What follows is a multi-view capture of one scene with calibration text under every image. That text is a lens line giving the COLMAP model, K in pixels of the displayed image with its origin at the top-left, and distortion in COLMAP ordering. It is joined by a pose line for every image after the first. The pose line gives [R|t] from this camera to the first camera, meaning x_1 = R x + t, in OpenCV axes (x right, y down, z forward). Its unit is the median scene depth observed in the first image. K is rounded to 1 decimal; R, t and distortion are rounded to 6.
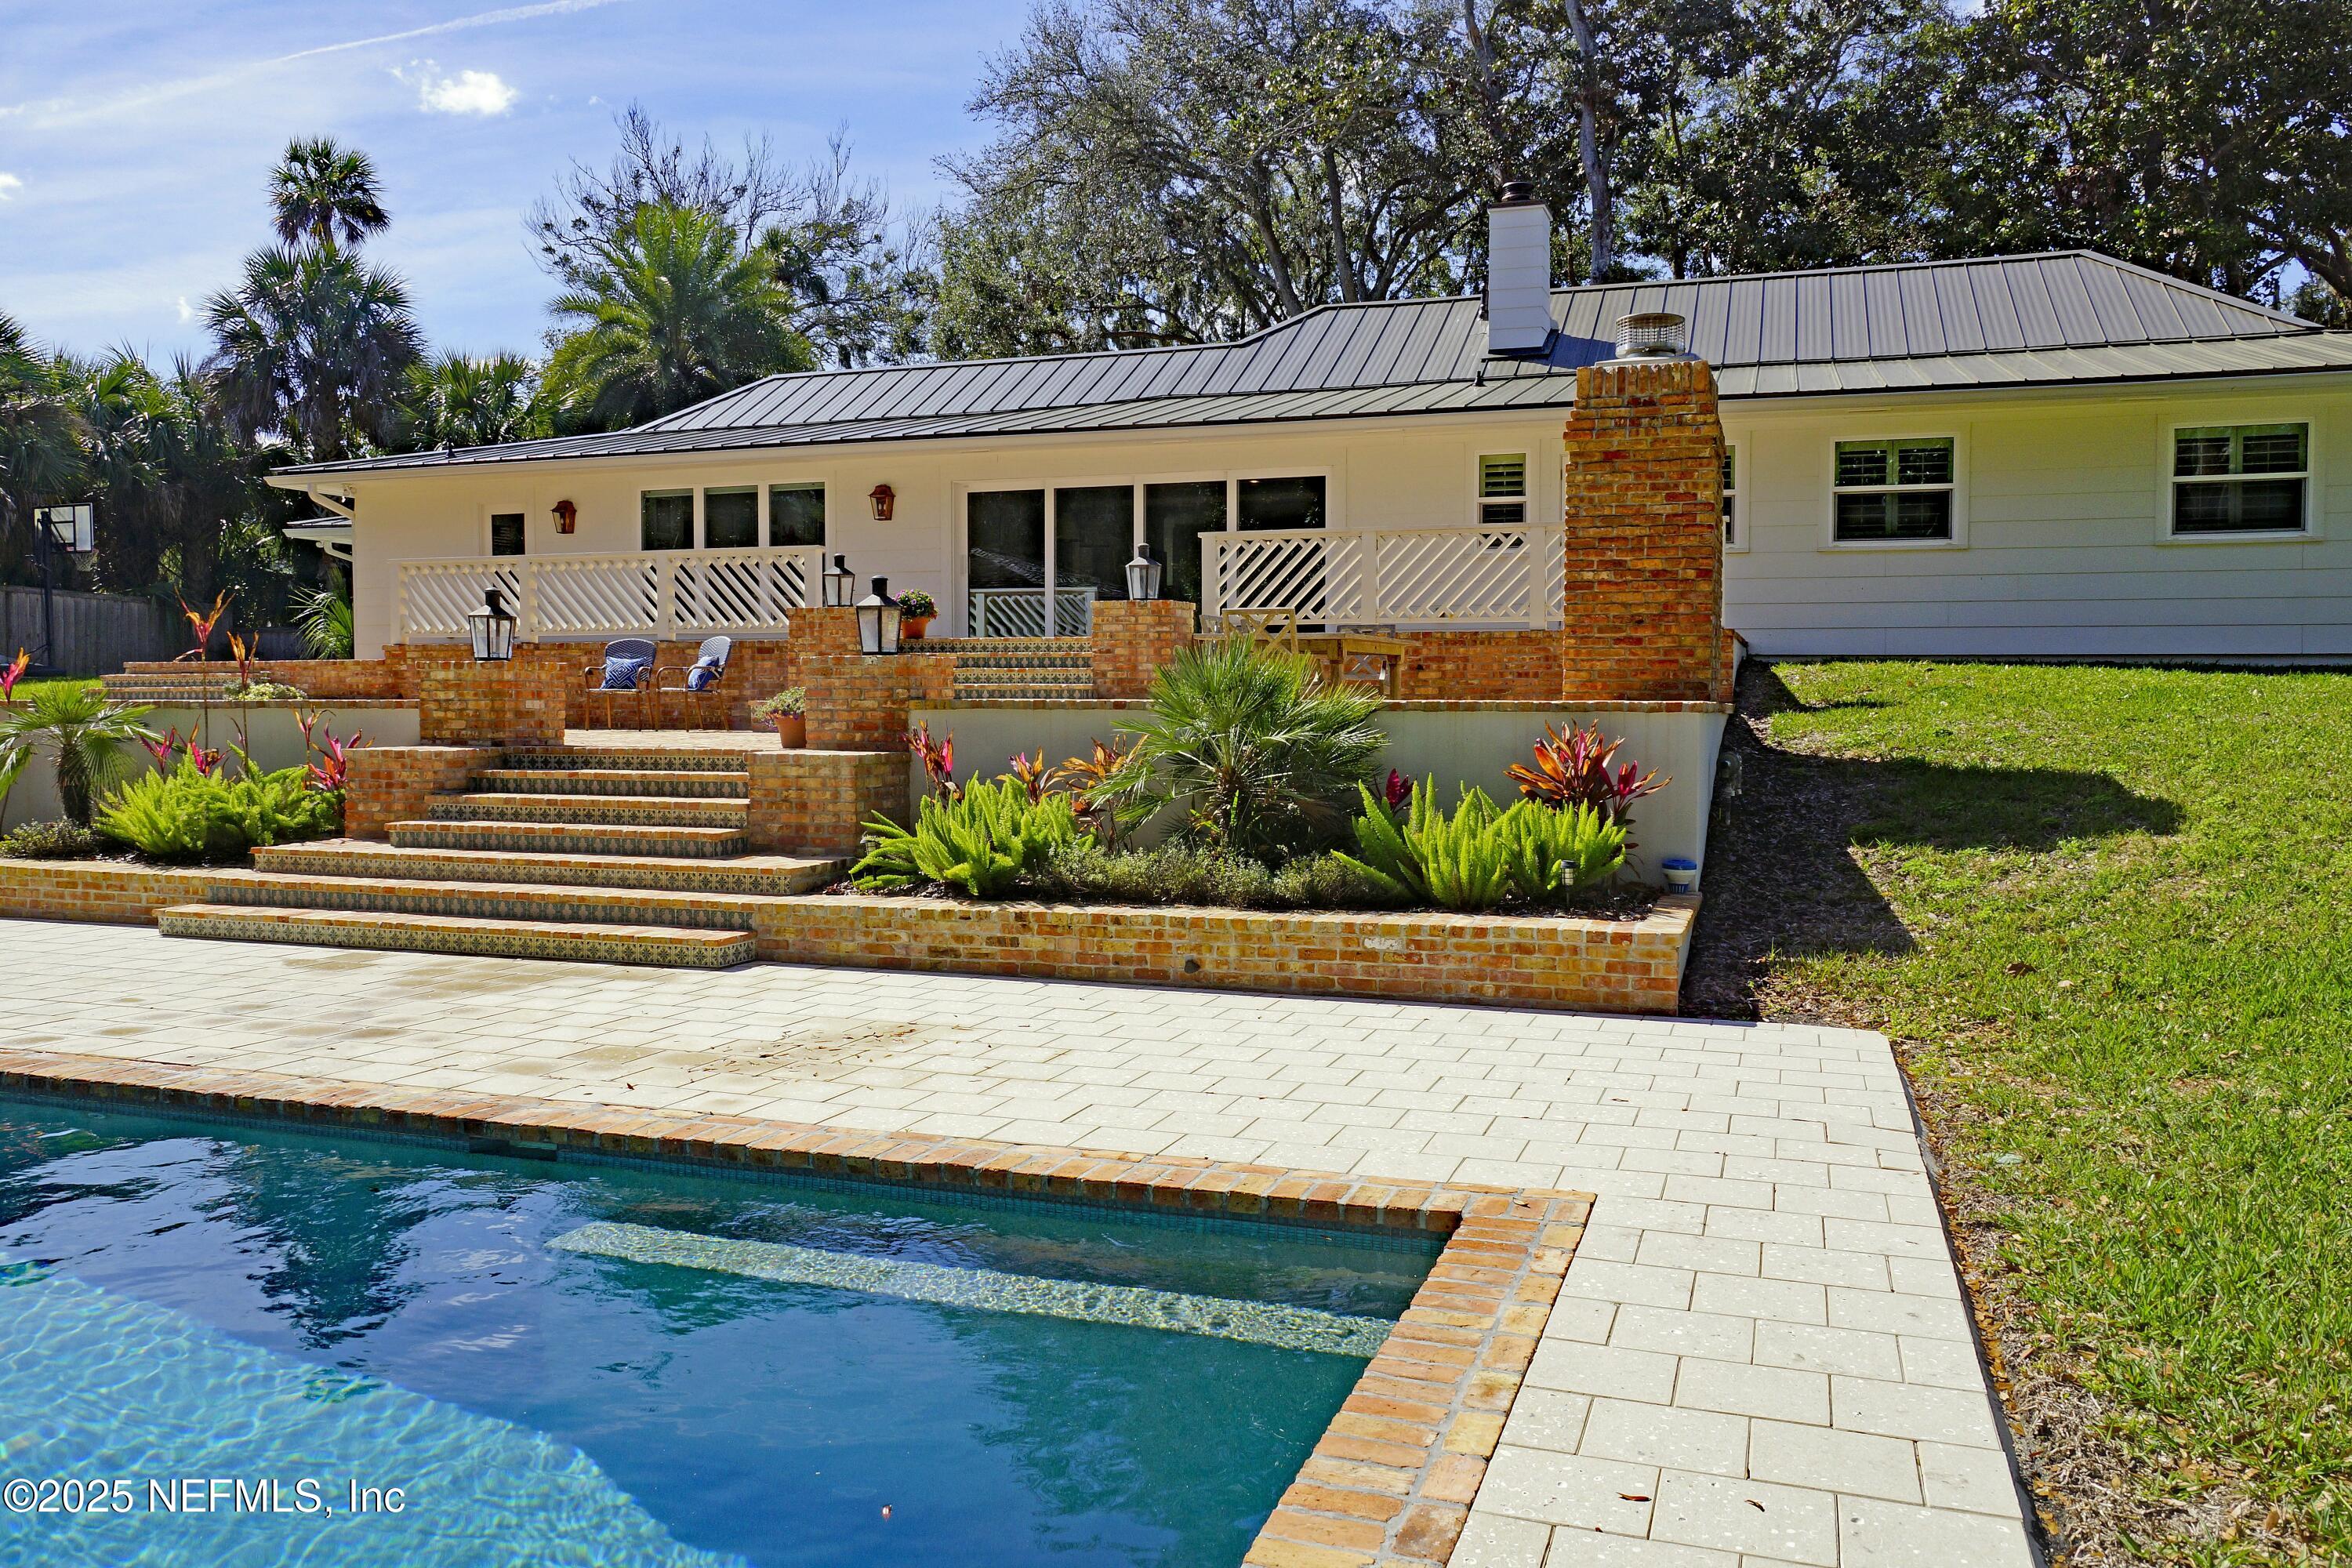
lens RADIAL K [[1821.2, 0, 1176.0], [0, 1821.2, 784.0], [0, 0, 1]] dist [-0.014981, -0.000195]
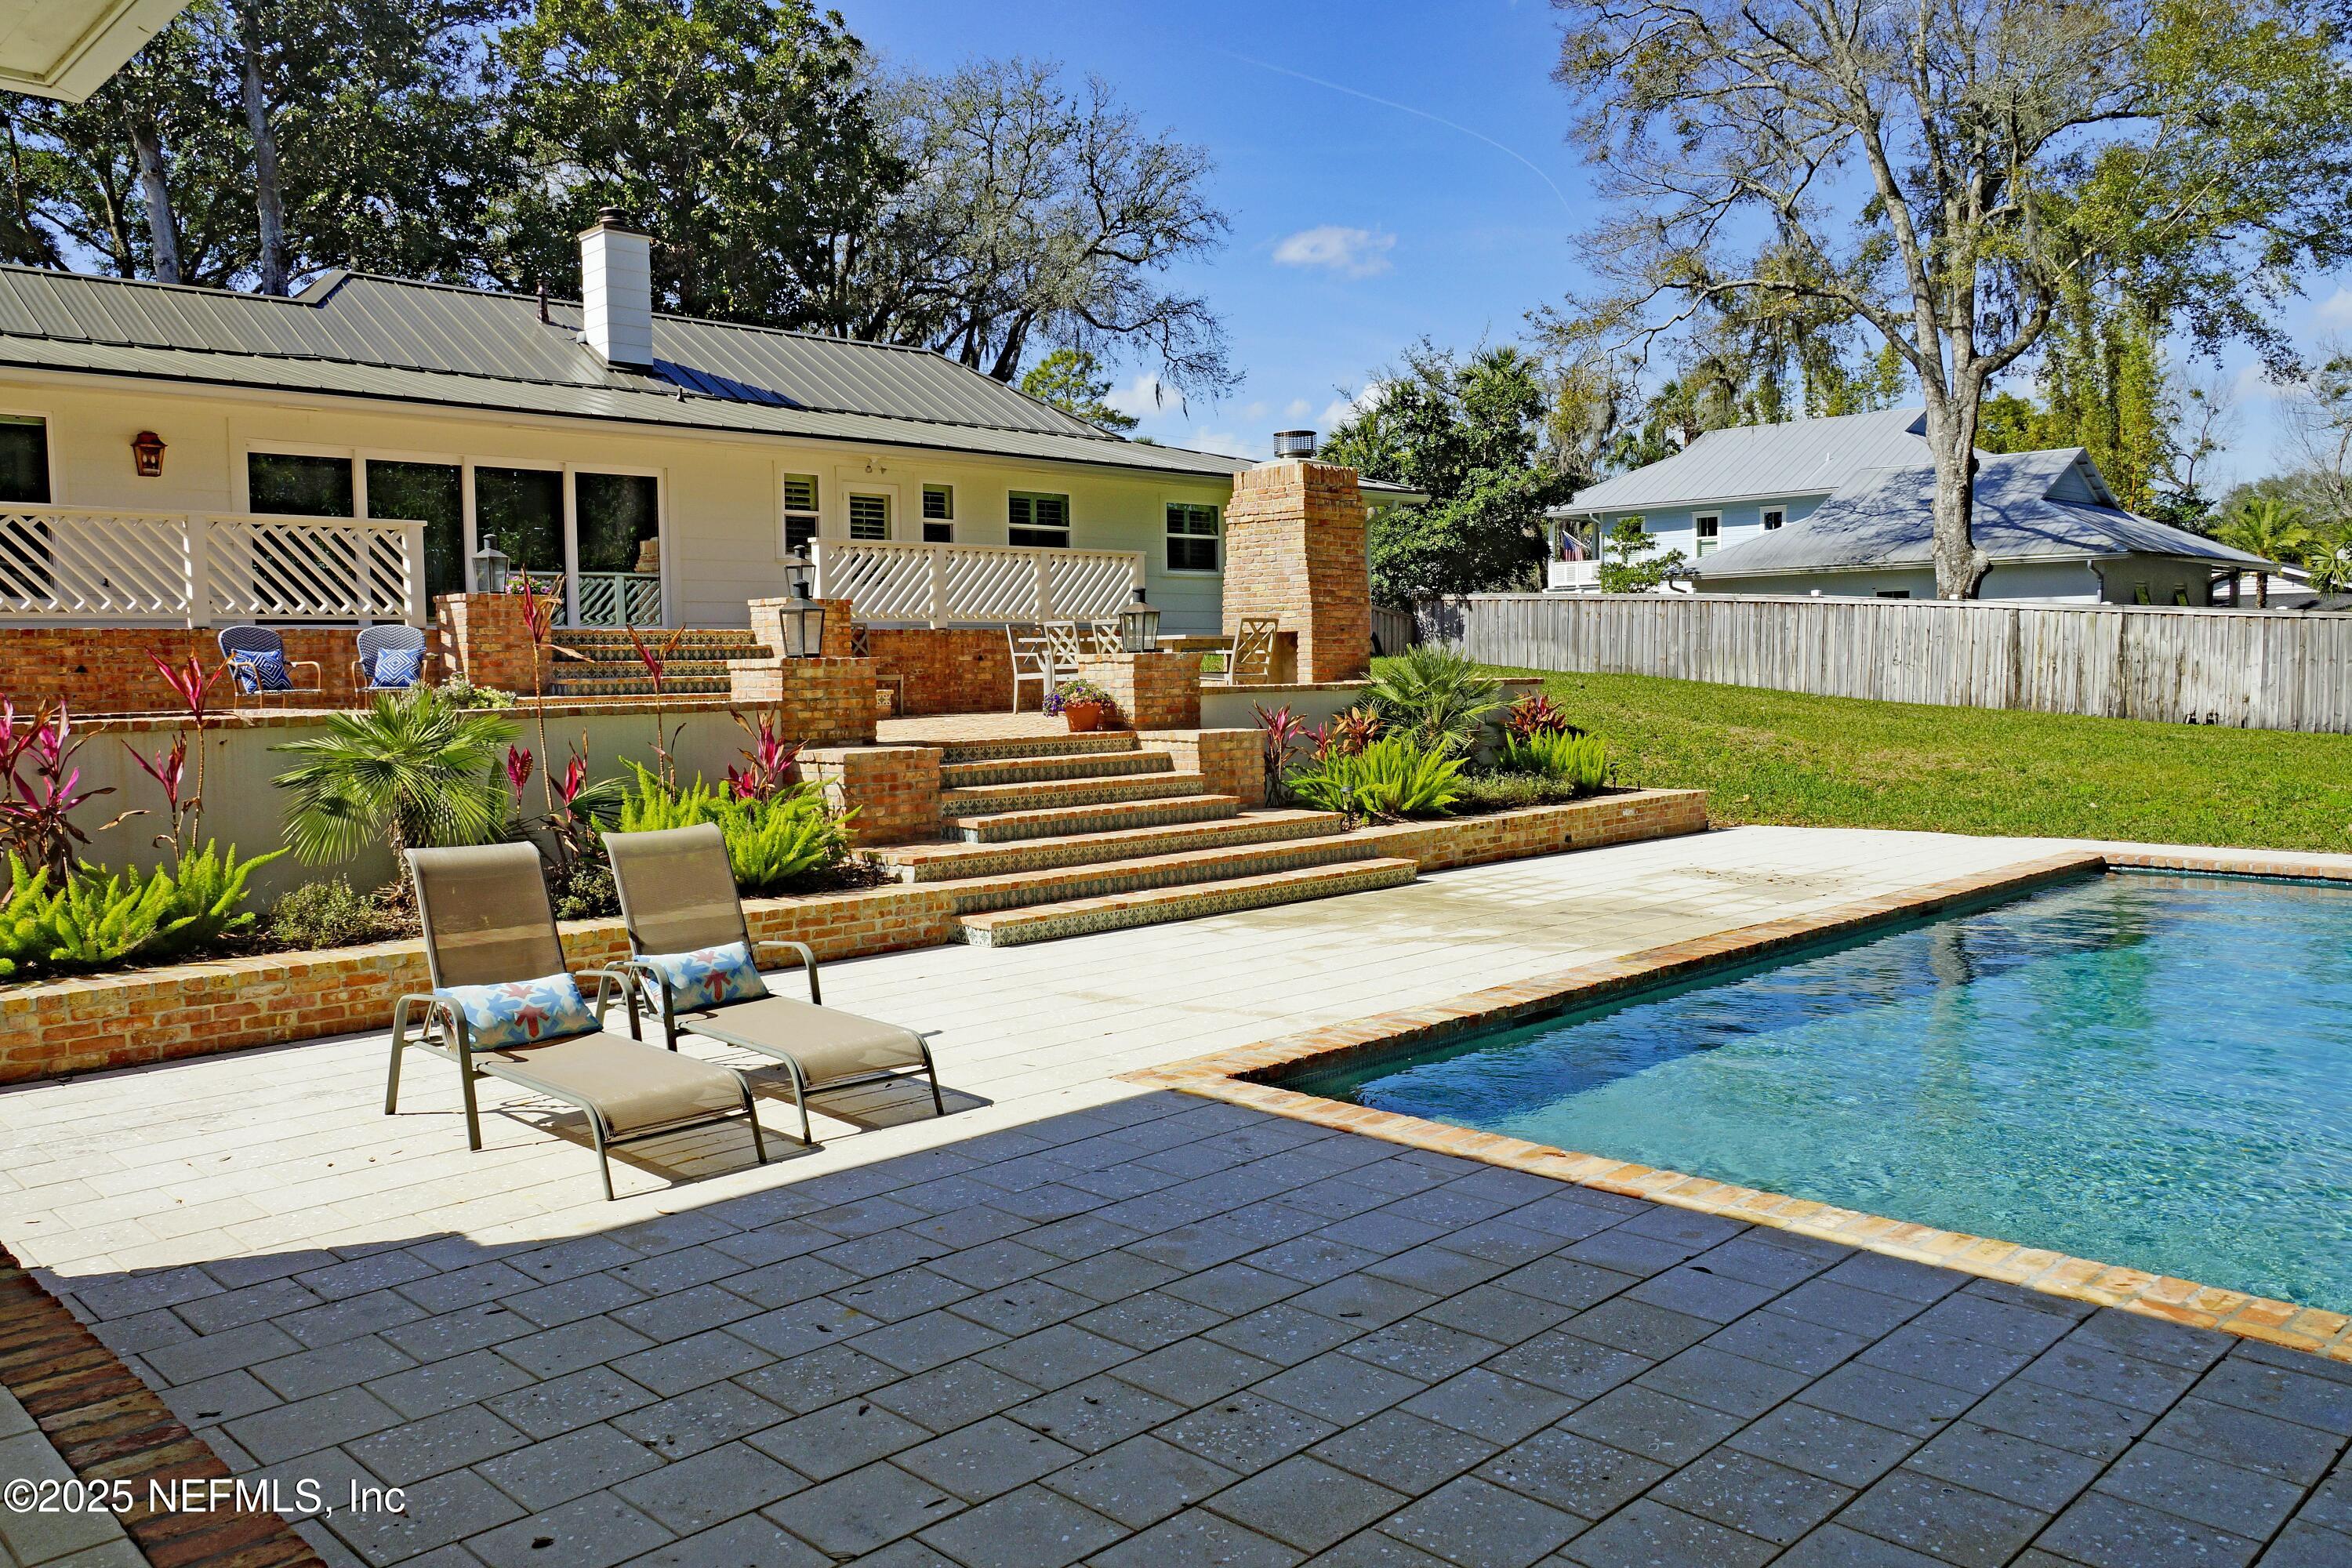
lens RADIAL K [[1821.2, 0, 1176.0], [0, 1821.2, 784.0], [0, 0, 1]] dist [-0.014981, -0.000195]
pose [[0.427666, -0.067776, 0.901392, -1.174781], [0.057754, 0.997196, 0.047578, -0.036510], [-0.902090, 0.031712, 0.430382, 0.426267]]
